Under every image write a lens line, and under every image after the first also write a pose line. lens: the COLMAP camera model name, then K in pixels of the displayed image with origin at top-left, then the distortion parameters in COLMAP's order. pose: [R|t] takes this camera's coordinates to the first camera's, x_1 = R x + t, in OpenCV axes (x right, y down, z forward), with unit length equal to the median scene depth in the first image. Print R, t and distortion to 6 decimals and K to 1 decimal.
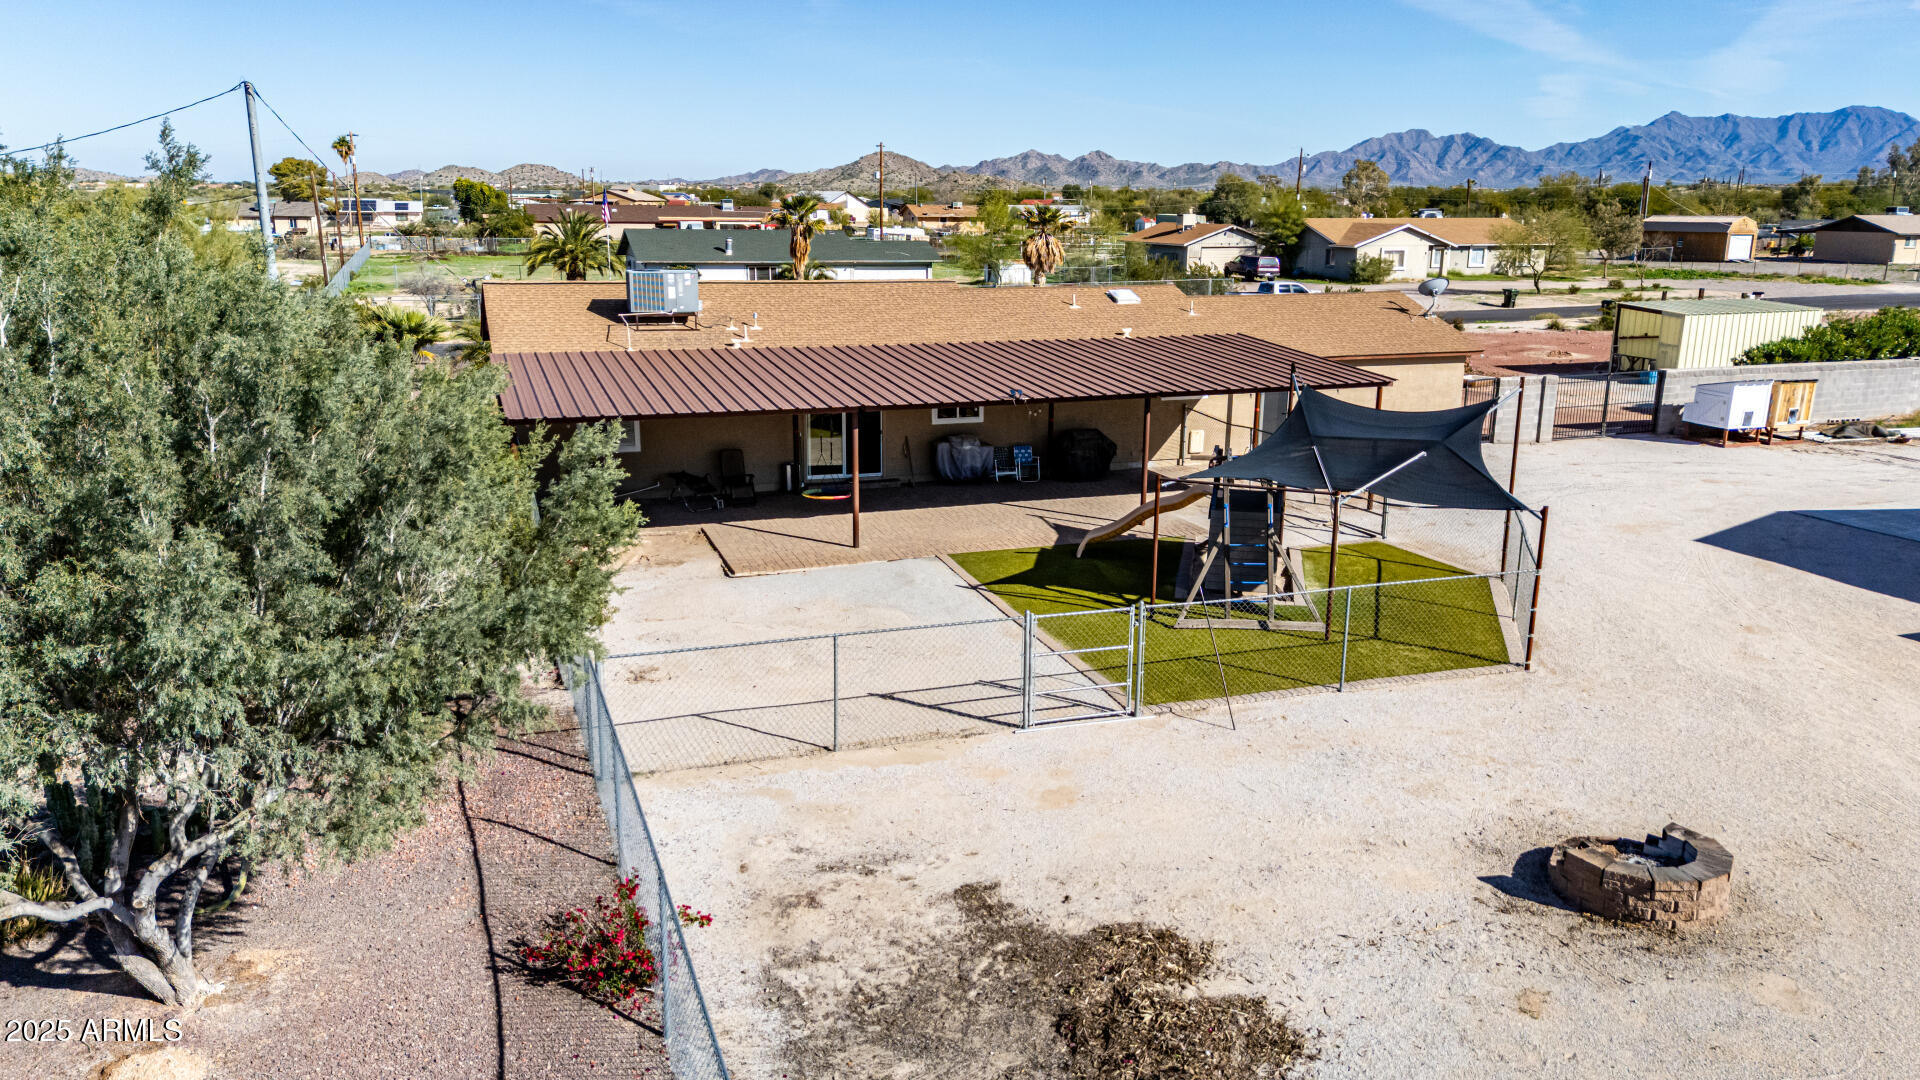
lens RADIAL K [[1412.6, 0, 967.6], [0, 1412.6, 551.3], [0, 0, 1]] dist [0.080382, -0.075449]
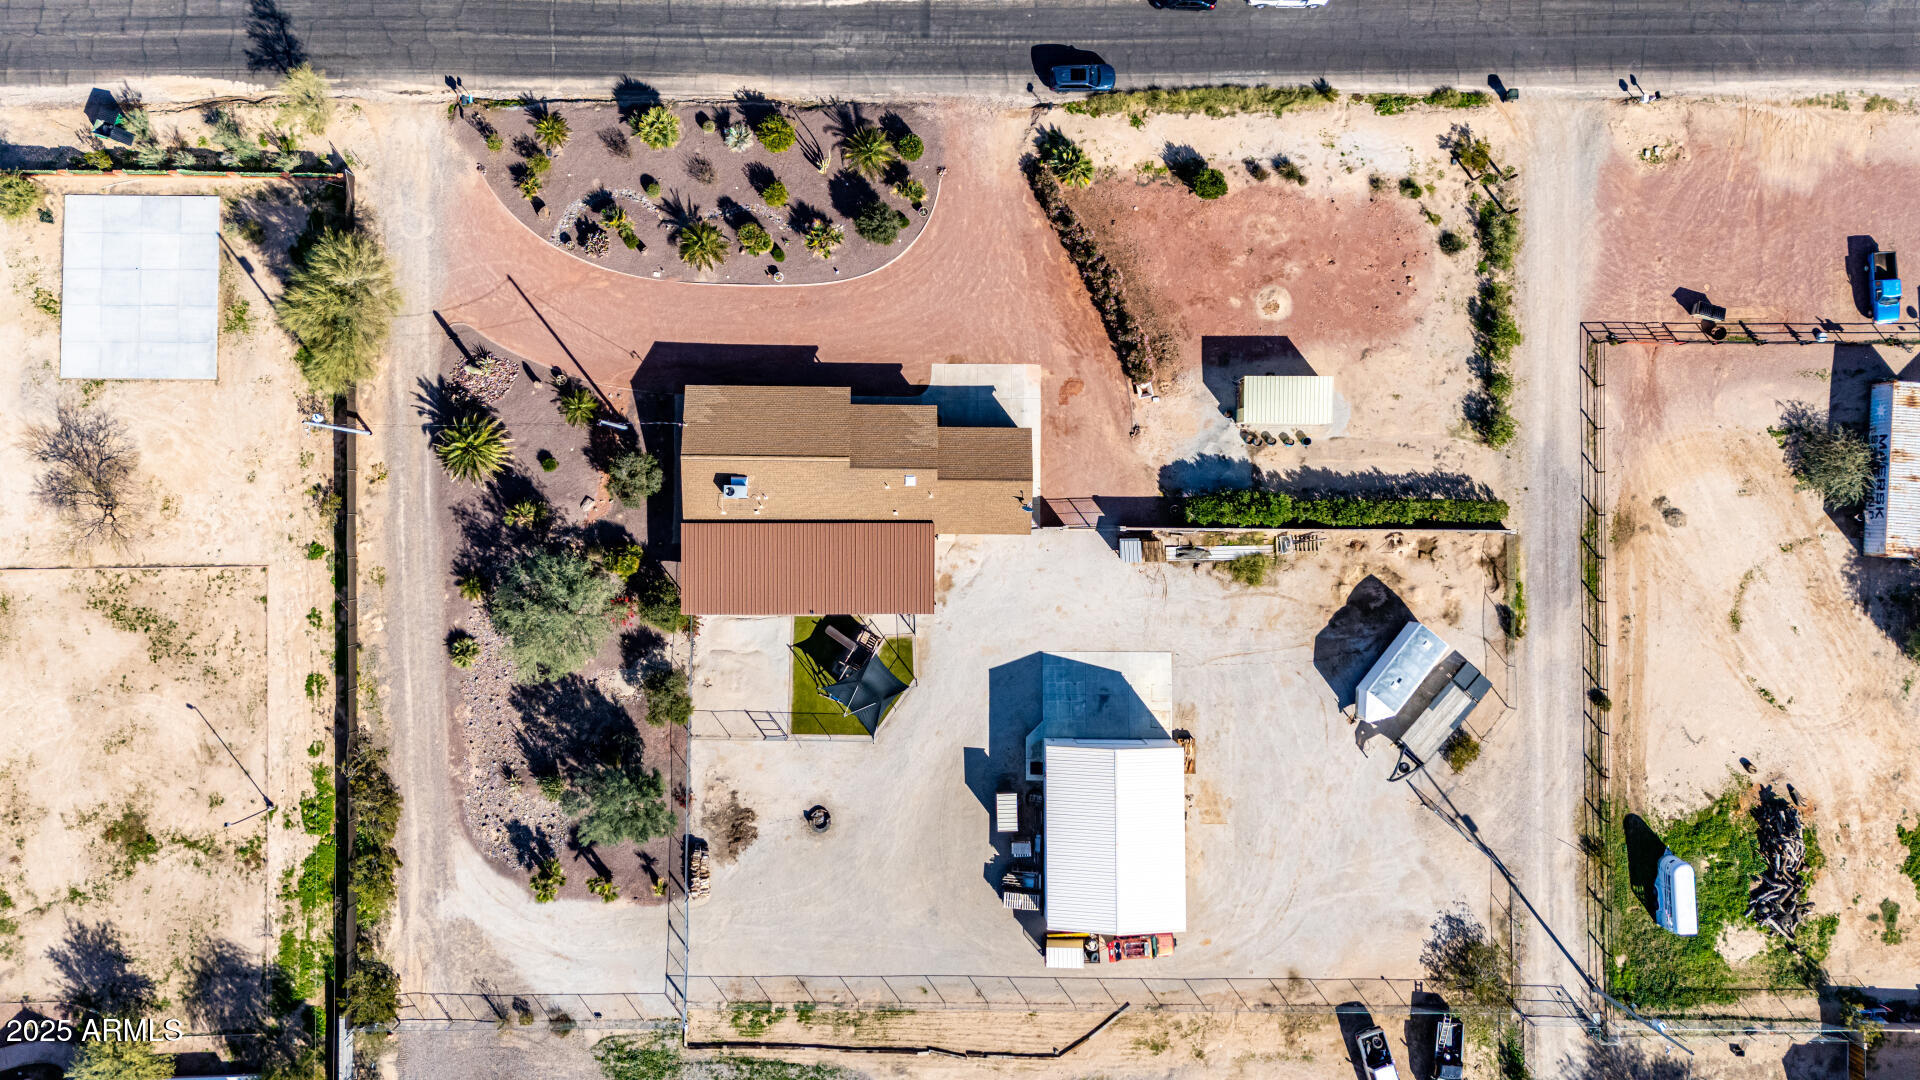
lens RADIAL K [[1412.6, 0, 978.6], [0, 1412.6, 526.8], [0, 0, 1]] dist [0.080382, -0.075449]
pose [[0.938314, 0.345101, -0.021739, 0.304923], [-0.076934, 0.269643, 0.959882, -2.532969], [0.337118, -0.898998, 0.279560, 0.211696]]
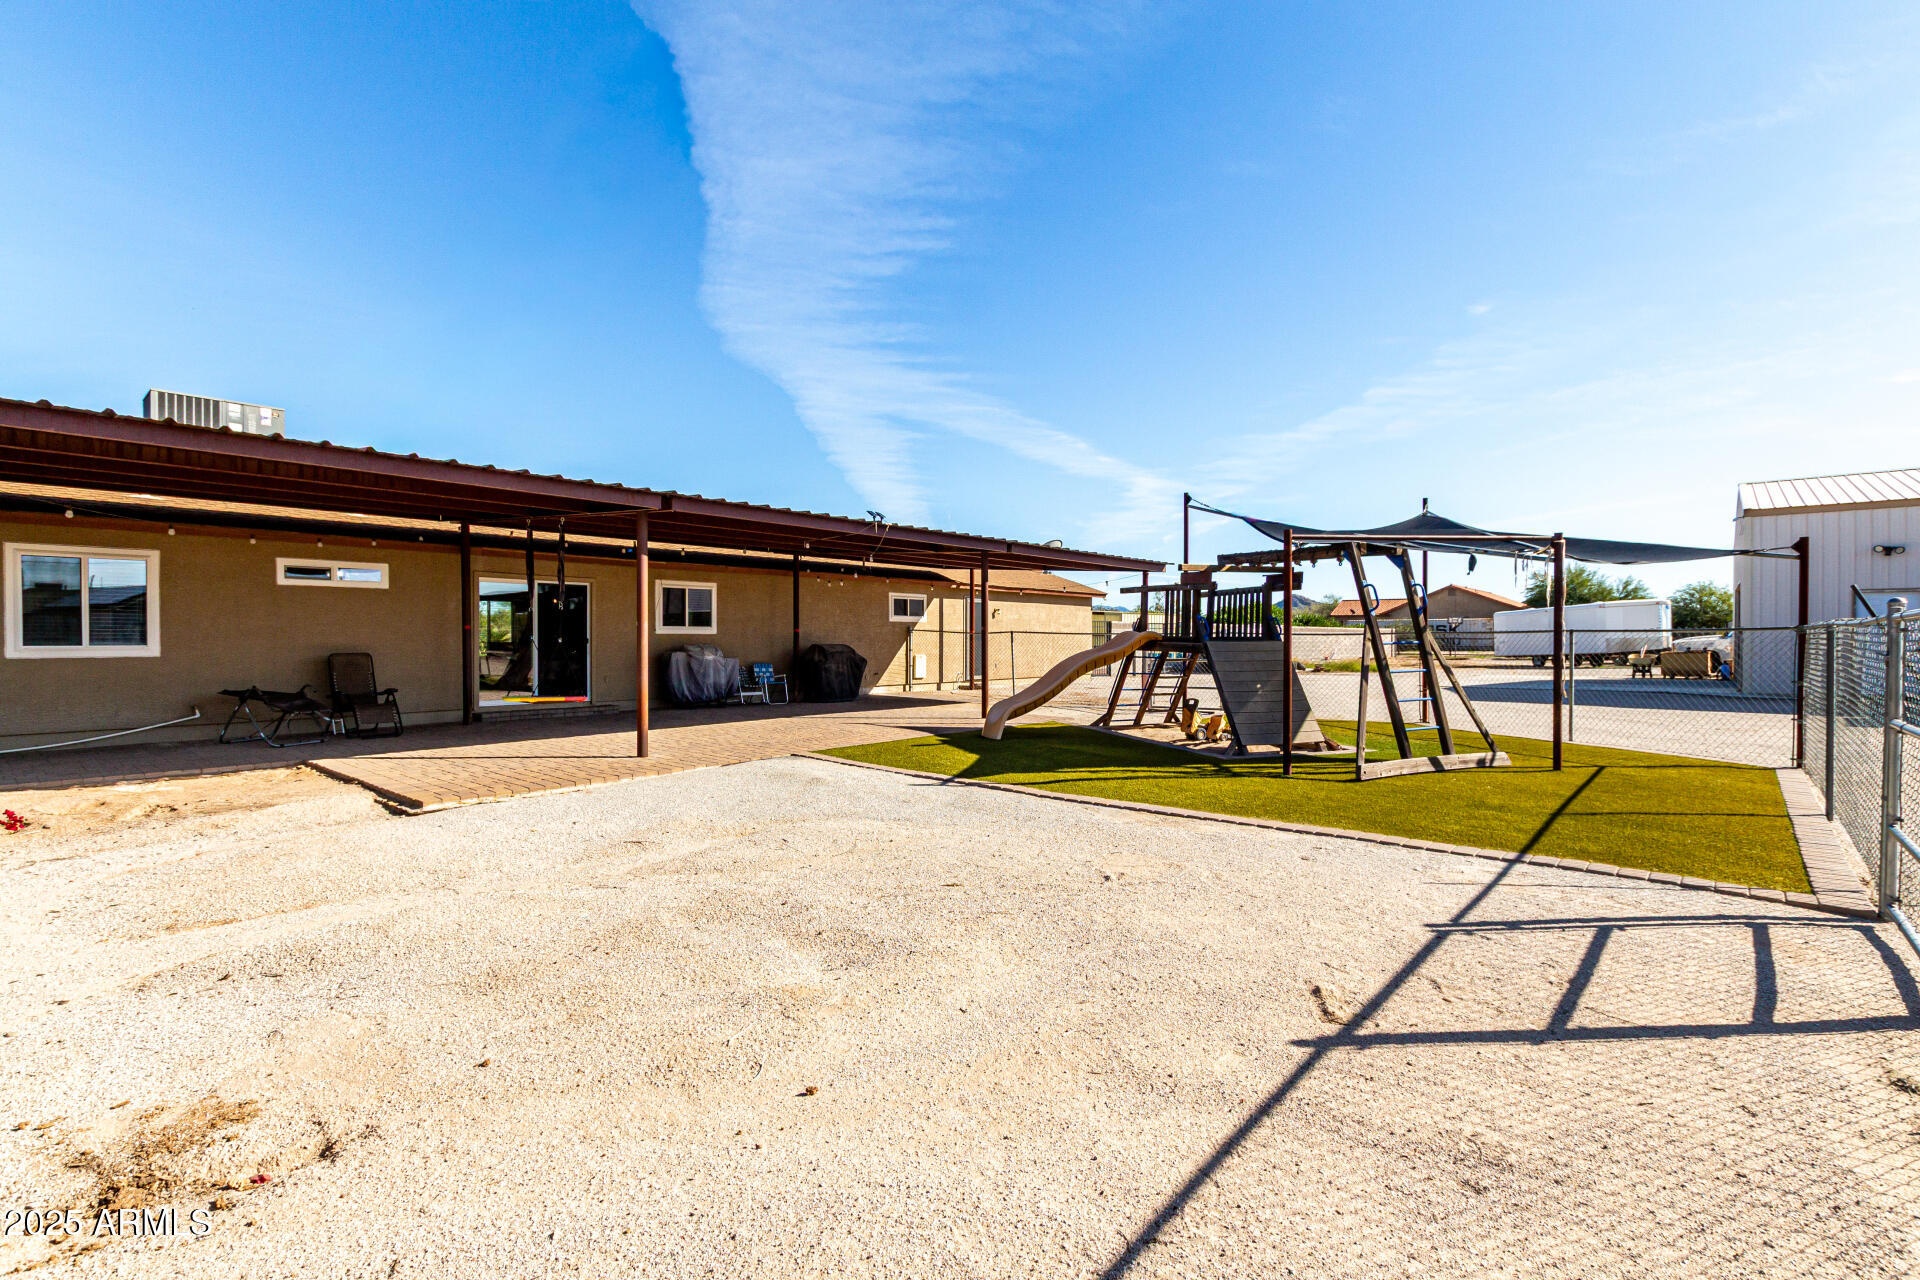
lens RADIAL K [[900.4, 0, 960.0], [0, 900.4, 637.0], [0, 0, 1]] dist [0.019386, 0.000005]
pose [[0.877191, -0.005650, 0.480109, -0.096313], [0.118134, 0.971732, -0.204403, 0.027393], [-0.465383, 0.236017, 0.853062, 0.412659]]
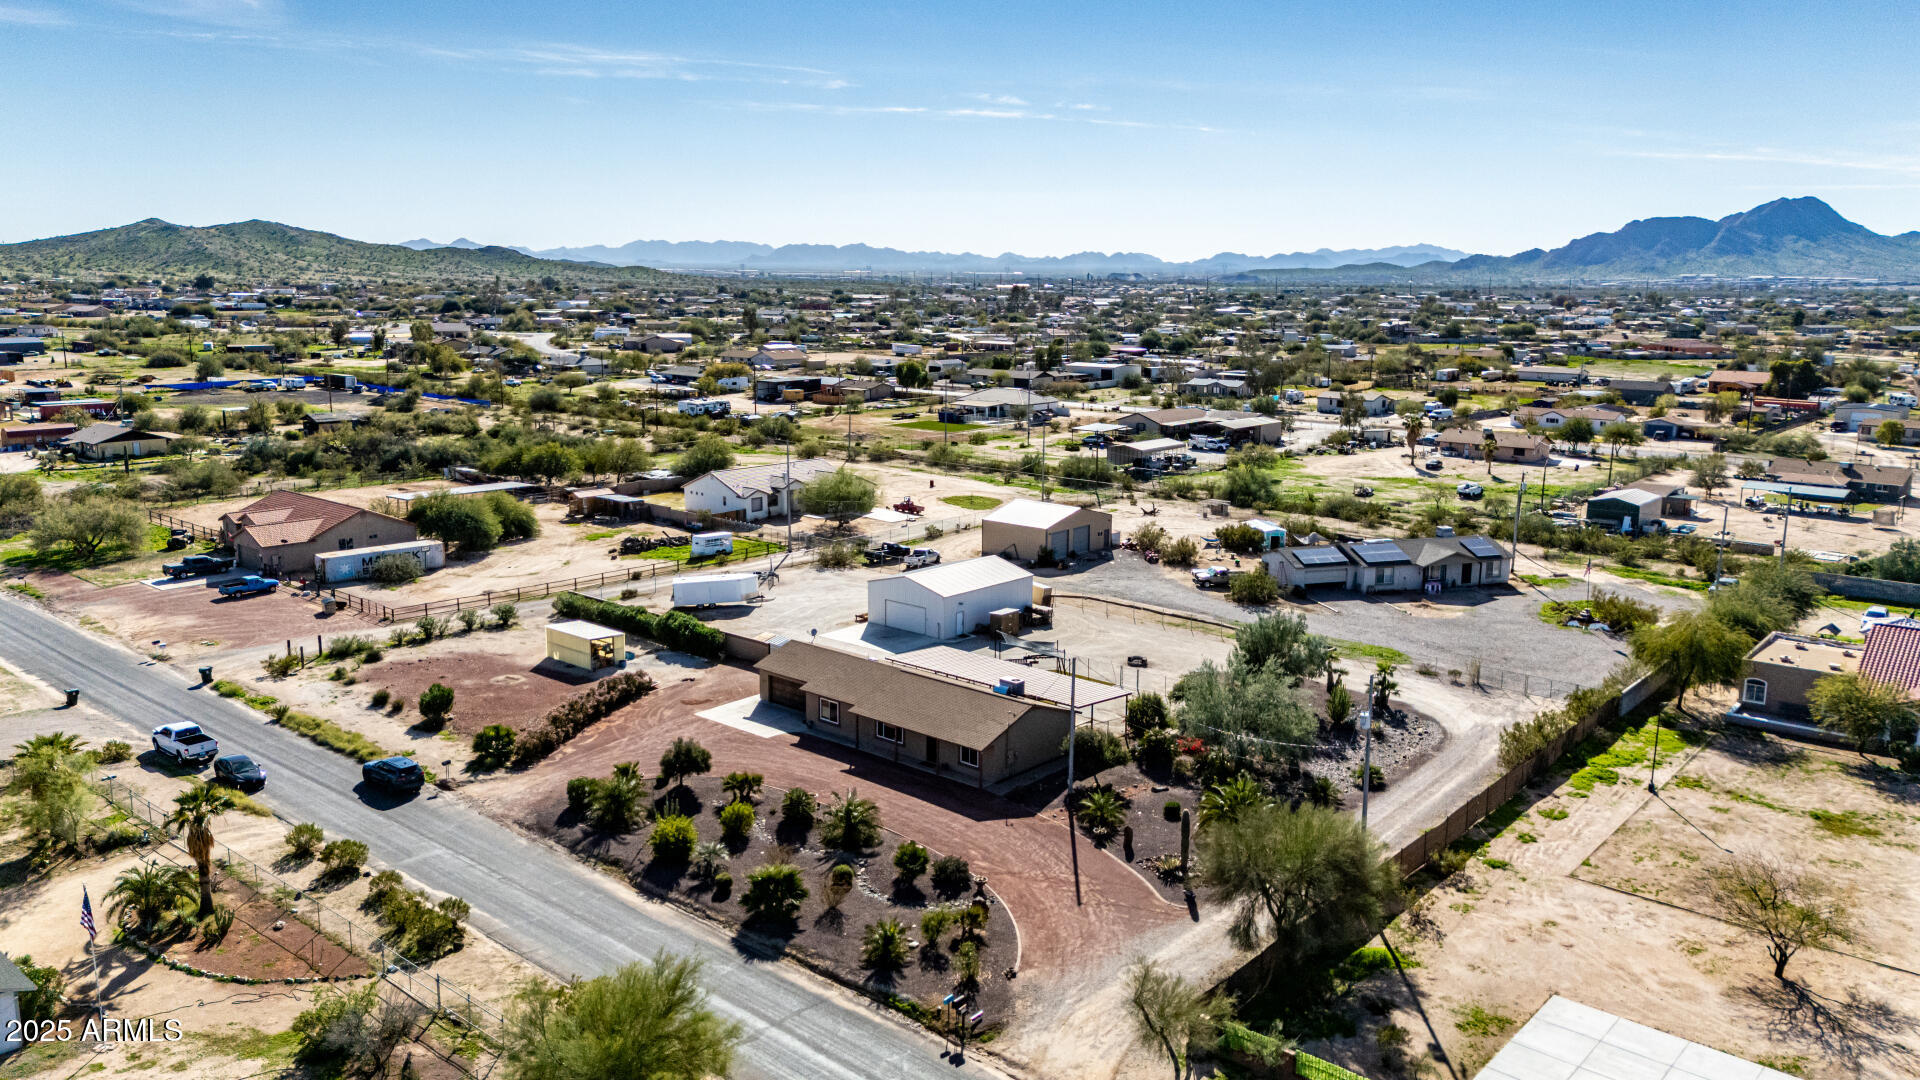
lens RADIAL K [[1412.6, 0, 953.9], [0, 1412.6, 536.2], [0, 0, 1]] dist [0.080382, -0.075449]
pose [[-0.478162, -0.173417, 0.860981, -2.109596], [0.202929, 0.931971, 0.300415, -1.108103], [-0.854506, 0.318365, -0.410442, 1.784865]]
